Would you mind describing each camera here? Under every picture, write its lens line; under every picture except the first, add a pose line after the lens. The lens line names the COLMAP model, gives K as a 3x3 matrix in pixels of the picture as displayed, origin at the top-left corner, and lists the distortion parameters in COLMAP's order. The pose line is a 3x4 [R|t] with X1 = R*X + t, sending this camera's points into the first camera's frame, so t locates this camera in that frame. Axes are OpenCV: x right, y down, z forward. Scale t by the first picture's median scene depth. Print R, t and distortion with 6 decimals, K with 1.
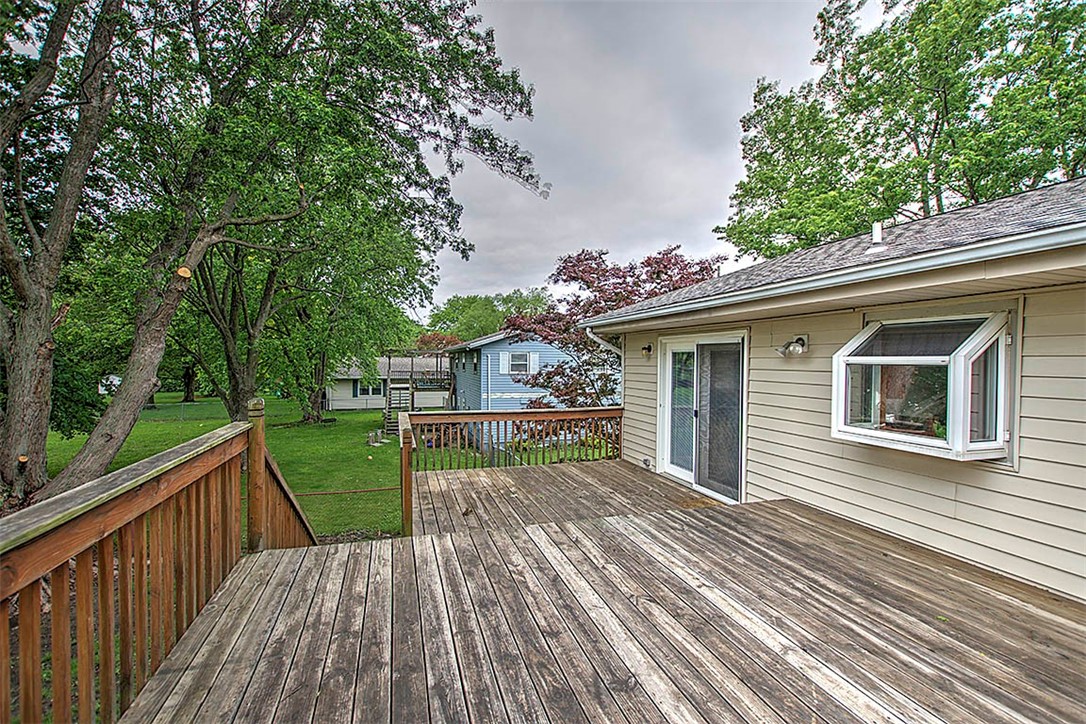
lens RADIAL K [[467.2, 0, 541.3], [0, 467.2, 365.7], [0, 0, 1]] dist [-0.000208, -0.001529]
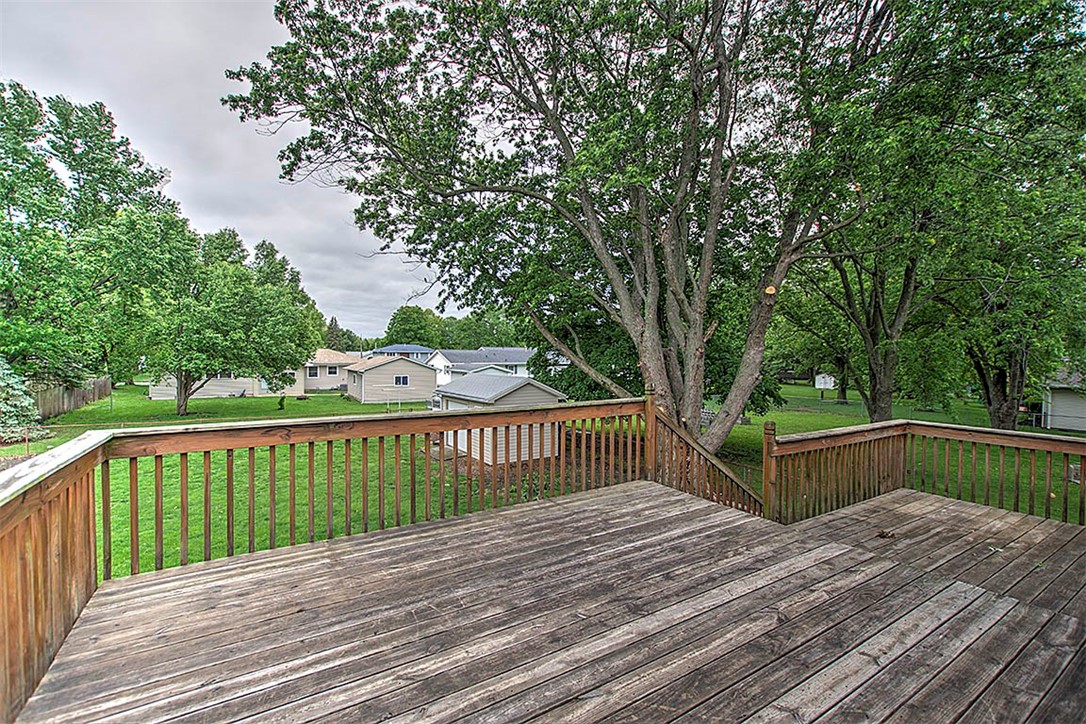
lens RADIAL K [[467.2, 0, 539.5], [0, 467.2, 359.1], [0, 0, 1]] dist [-0.000208, -0.001529]
pose [[0.248043, 0.001082, -0.968748, 0.860341], [-0.016070, 0.999866, -0.002998, -0.001903], [0.968616, 0.016311, 0.248027, 0.256354]]
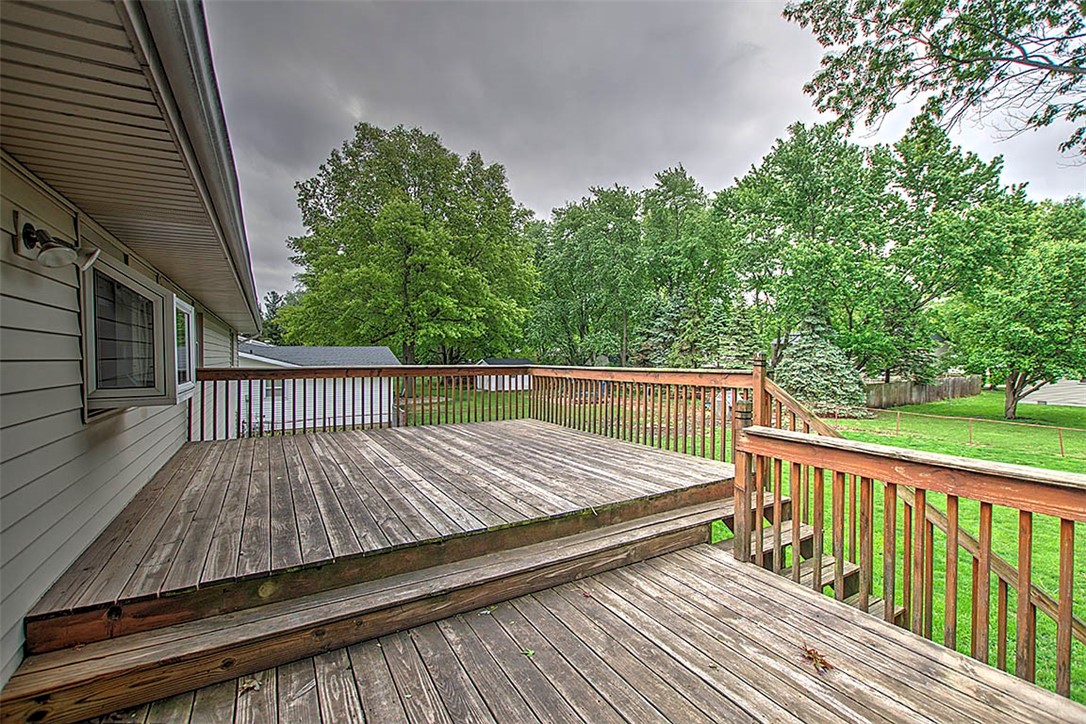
lens RADIAL K [[467.2, 0, 540.9], [0, 467.2, 364.5], [0, 0, 1]] dist [-0.000208, -0.001529]
pose [[-0.973718, -0.003190, -0.227734, 0.277921], [-0.009551, 0.999594, 0.026835, 0.077181], [0.227556, 0.028305, -0.973353, 2.199062]]
